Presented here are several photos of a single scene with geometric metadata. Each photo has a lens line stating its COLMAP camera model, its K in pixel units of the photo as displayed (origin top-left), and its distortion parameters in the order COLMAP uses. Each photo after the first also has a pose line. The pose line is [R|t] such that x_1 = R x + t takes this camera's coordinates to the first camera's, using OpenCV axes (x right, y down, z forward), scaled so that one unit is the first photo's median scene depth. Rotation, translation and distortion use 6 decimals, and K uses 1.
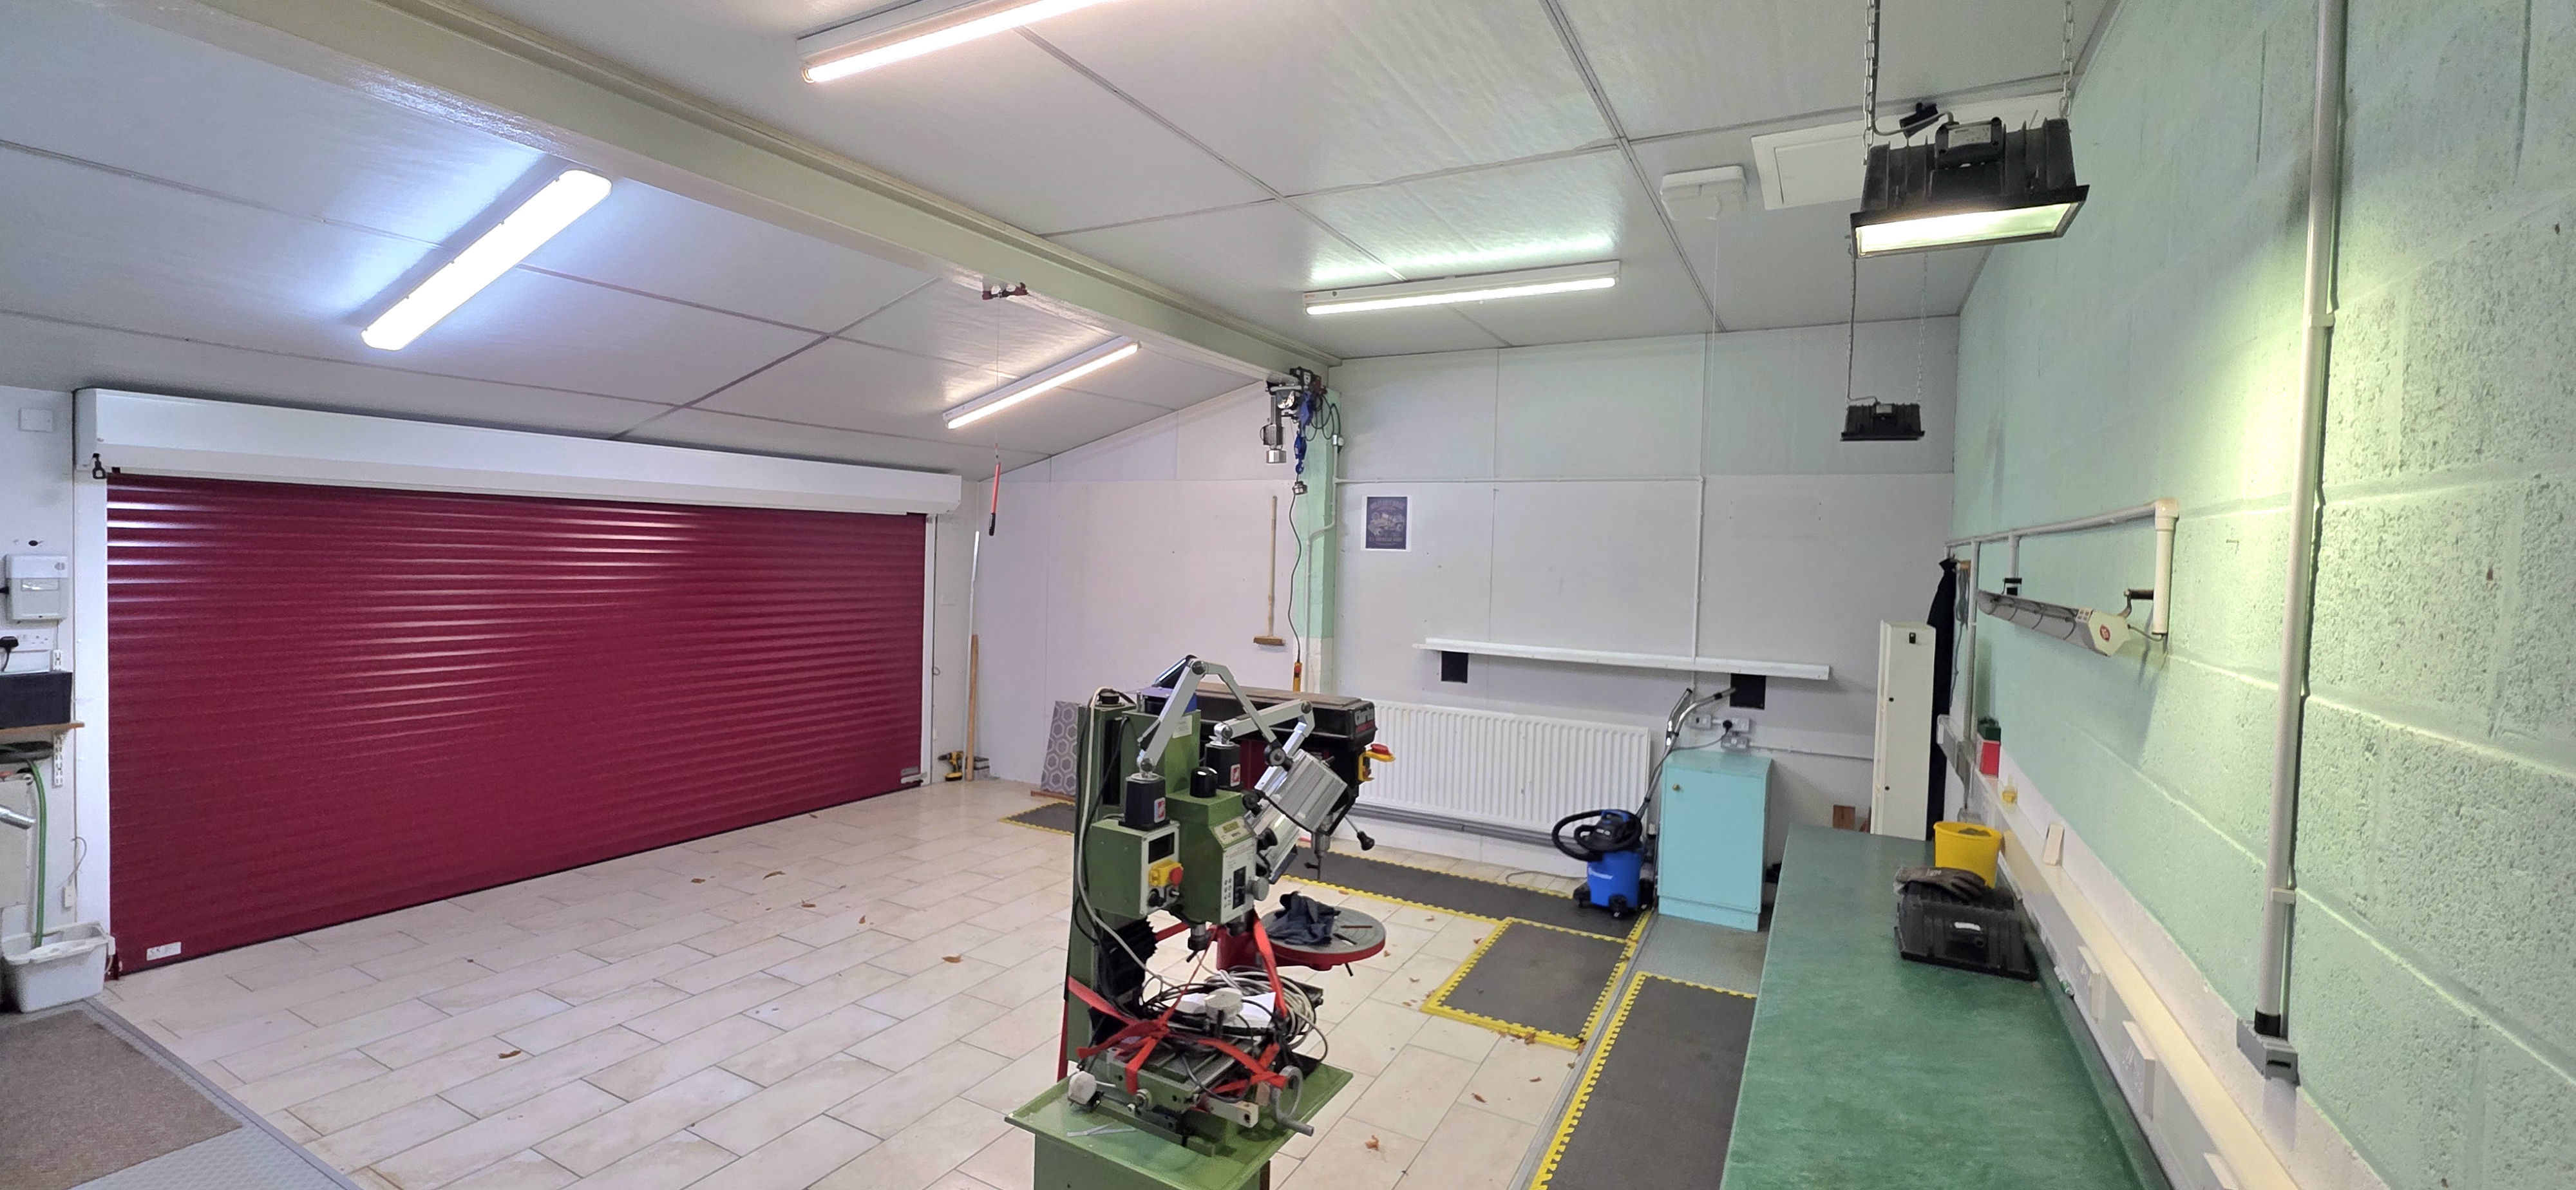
lens RADIAL K [[1025.5, 0, 1274.2], [0, 1025.5, 583.4], [0, 0, 1]] dist [0.000103, -0.000217]
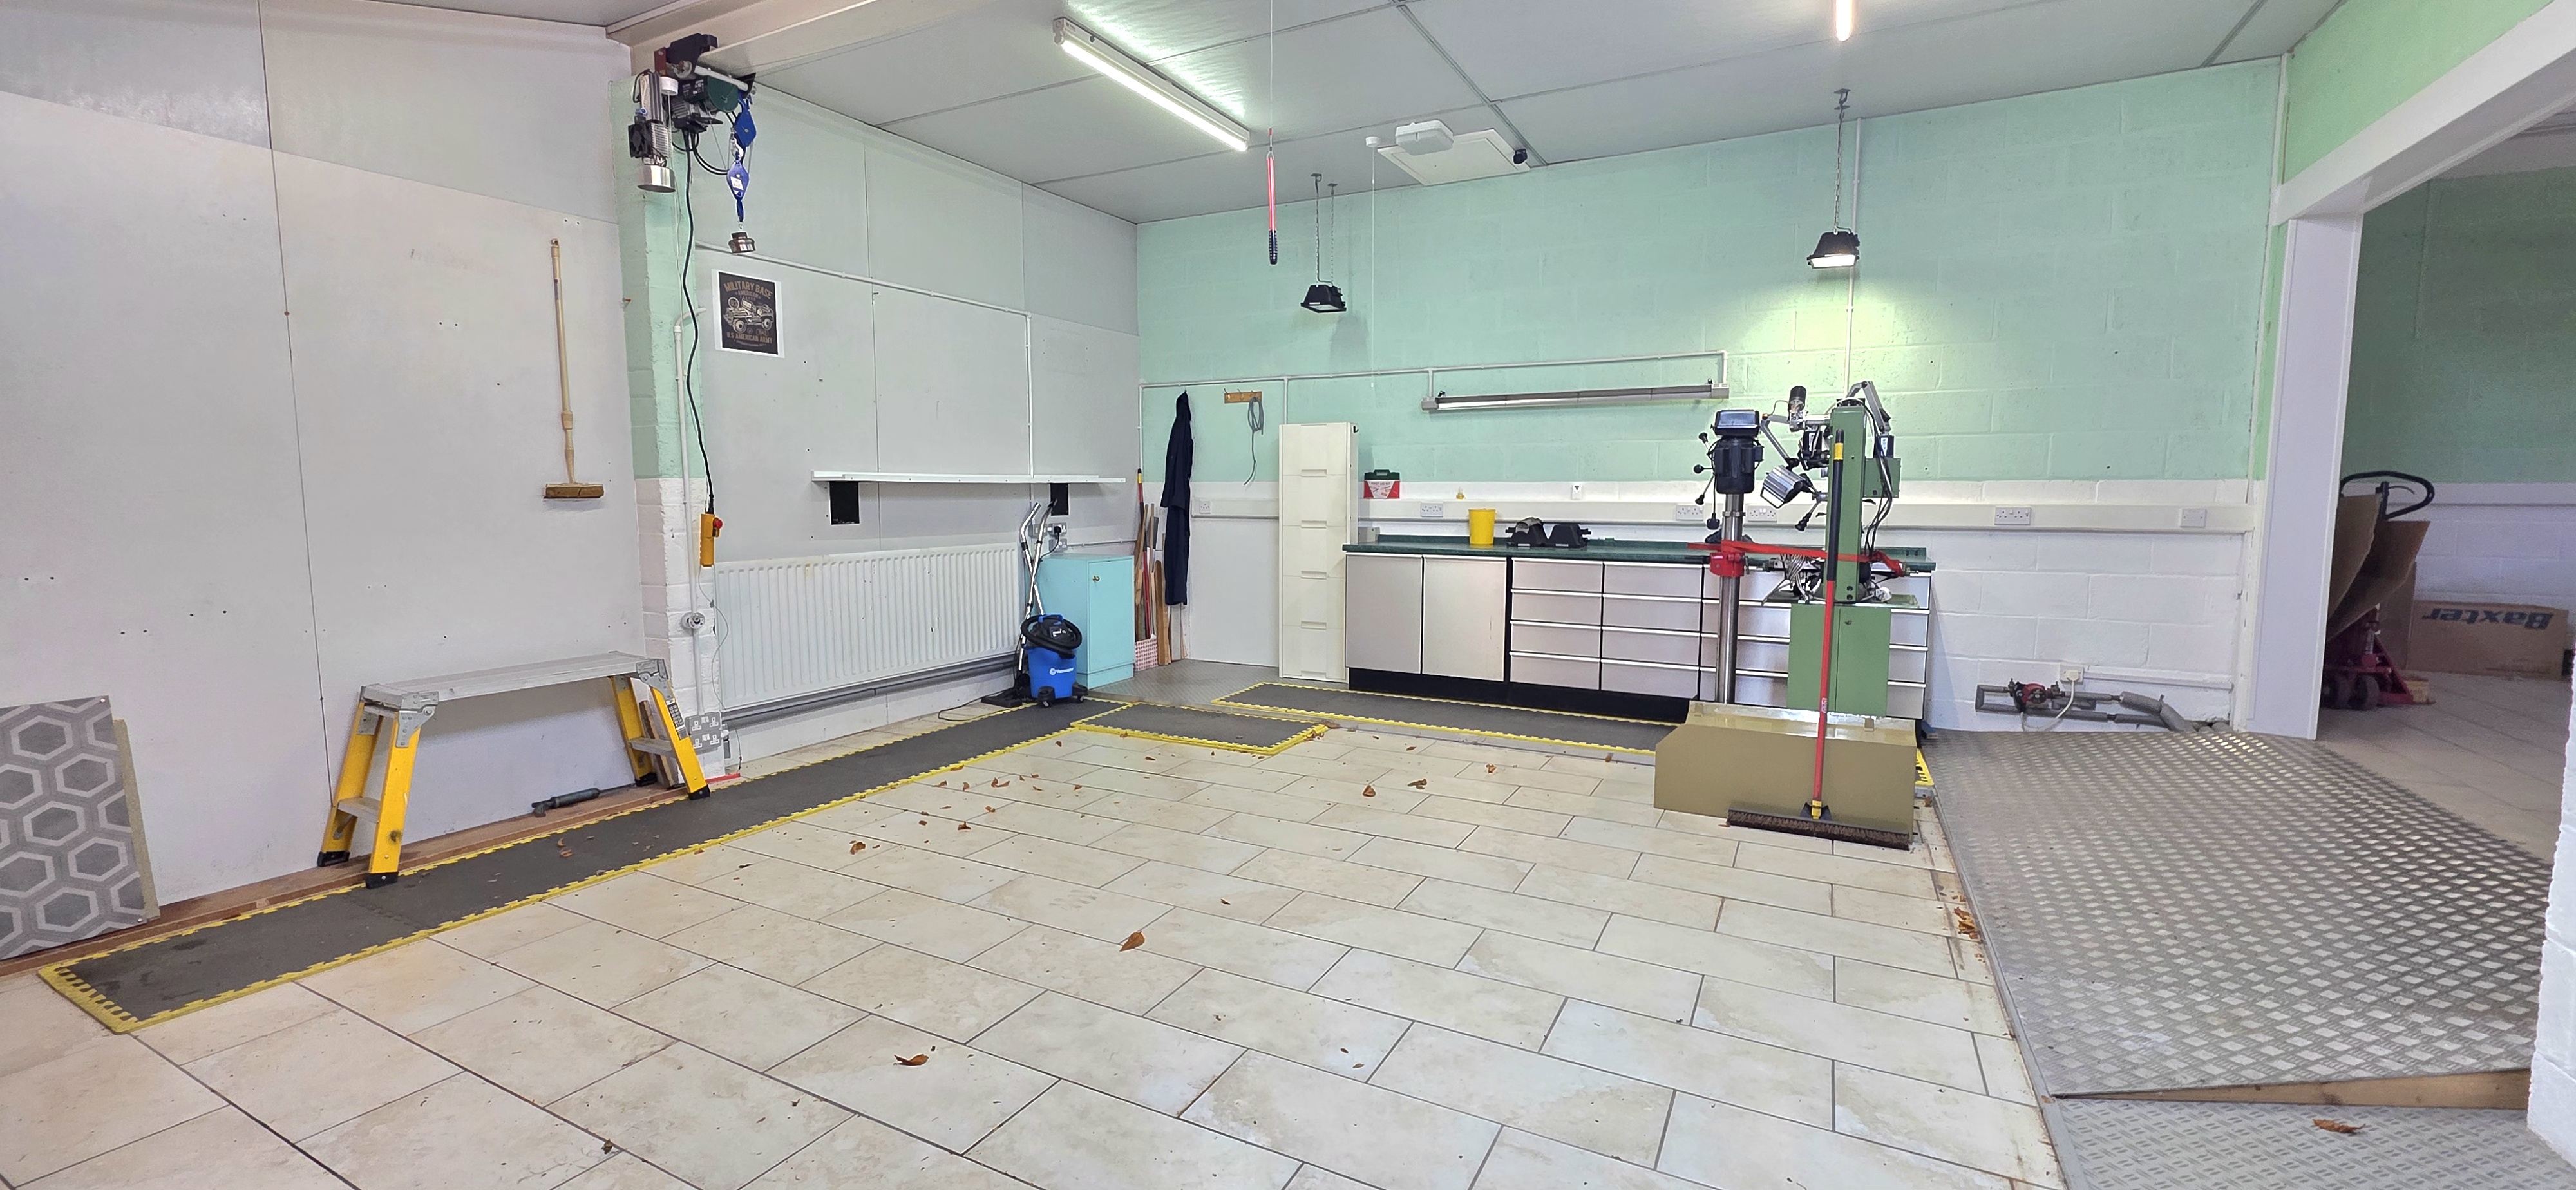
lens RADIAL K [[1025.5, 0, 1274.2], [0, 1025.5, 583.4], [0, 0, 1]] dist [0.000103, -0.000217]
pose [[-0.008383, -0.121363, 0.992573, -0.702907], [0.033975, 0.992000, 0.121580, 0.059536], [-0.999388, 0.034742, -0.004192, 0.710730]]
